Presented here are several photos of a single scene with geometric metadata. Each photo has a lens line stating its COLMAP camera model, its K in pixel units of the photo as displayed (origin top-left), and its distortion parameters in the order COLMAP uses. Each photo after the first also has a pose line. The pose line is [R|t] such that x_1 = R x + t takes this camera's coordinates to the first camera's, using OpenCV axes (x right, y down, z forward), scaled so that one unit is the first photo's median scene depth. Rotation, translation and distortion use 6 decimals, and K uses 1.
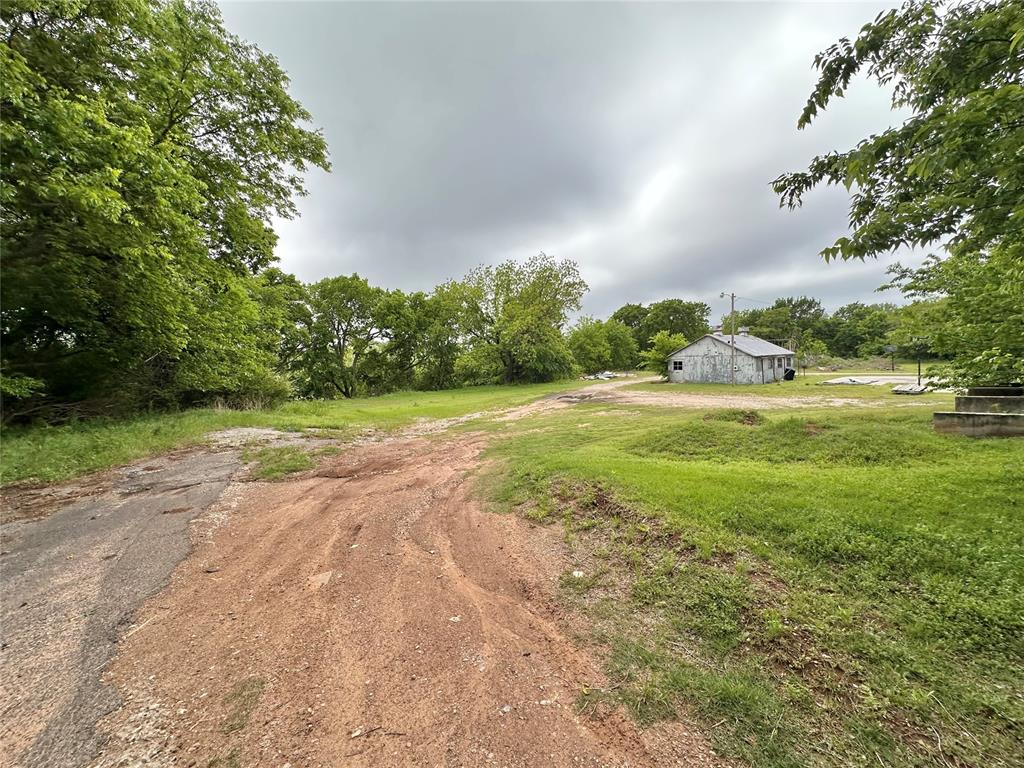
lens RADIAL K [[406.4, 0, 510.4], [0, 406.4, 382.8], [0, 0, 1]] dist [-0.002666, 0.000679]
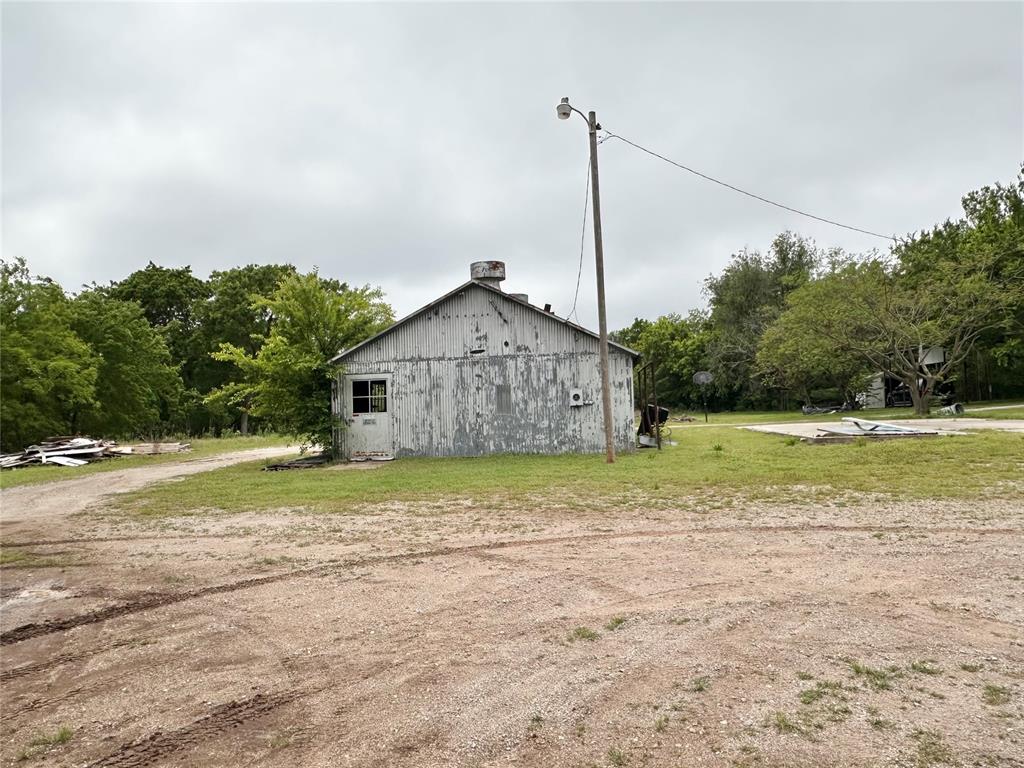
lens RADIAL K [[719.1, 0, 510.9], [0, 719.1, 383.6], [0, 0, 1]] dist [-0.007677, -0.003577]
pose [[0.730460, 0.026751, 0.682431, 0.151829], [0.055630, 0.993582, -0.098494, 0.000845], [-0.680686, 0.109910, 0.724284, 0.571396]]
